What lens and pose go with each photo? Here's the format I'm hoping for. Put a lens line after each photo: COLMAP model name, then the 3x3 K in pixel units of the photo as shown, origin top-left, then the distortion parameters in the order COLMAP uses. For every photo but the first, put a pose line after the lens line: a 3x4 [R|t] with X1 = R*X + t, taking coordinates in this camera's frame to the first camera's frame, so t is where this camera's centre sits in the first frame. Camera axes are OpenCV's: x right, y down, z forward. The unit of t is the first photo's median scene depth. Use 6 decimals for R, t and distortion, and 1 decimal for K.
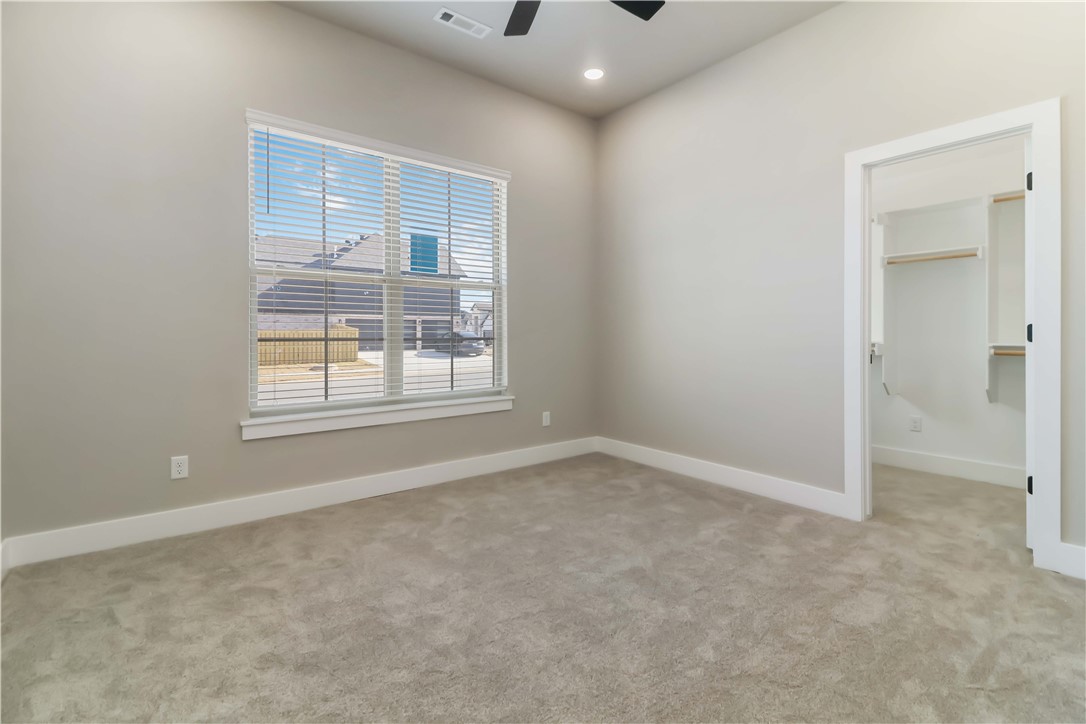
lens RADIAL K [[517.8, 0, 547.2], [0, 517.8, 347.4], [0, 0, 1]] dist [0.024379, -0.016838]
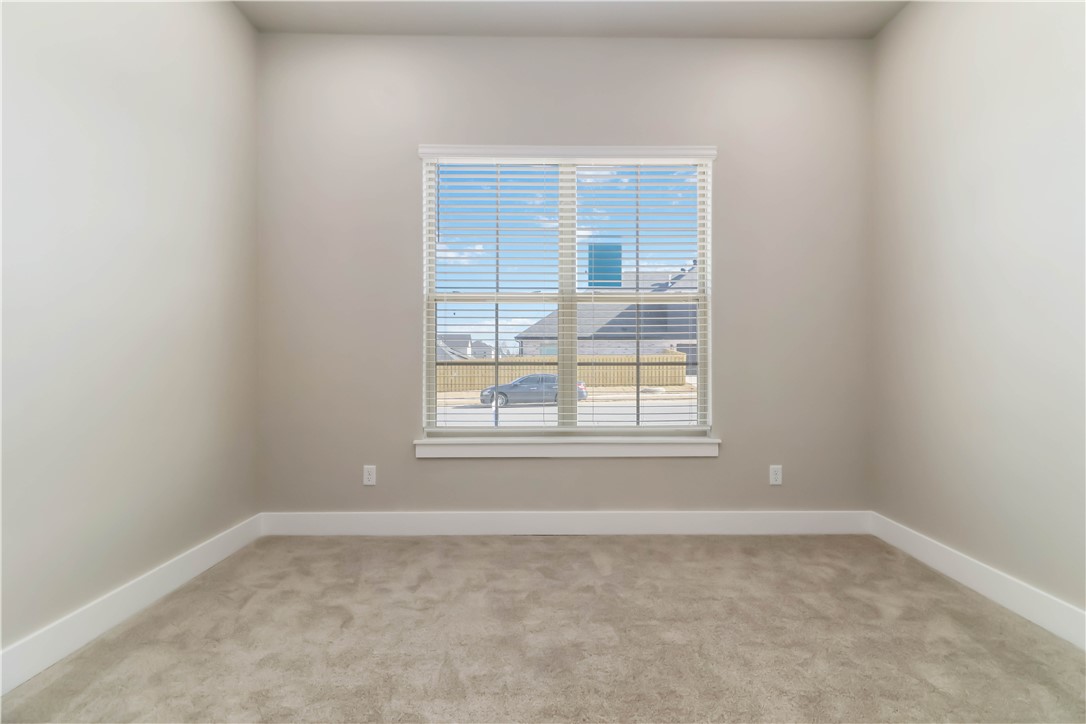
lens RADIAL K [[502.6, 0, 562.4], [0, 502.6, 369.4], [0, 0, 1]] dist [0.024437, -0.016993]
pose [[0.785125, 0.012137, -0.619219, 0.234617], [-0.014935, 0.999888, 0.000663, -0.006444], [0.619157, 0.008727, 0.785218, 0.305627]]
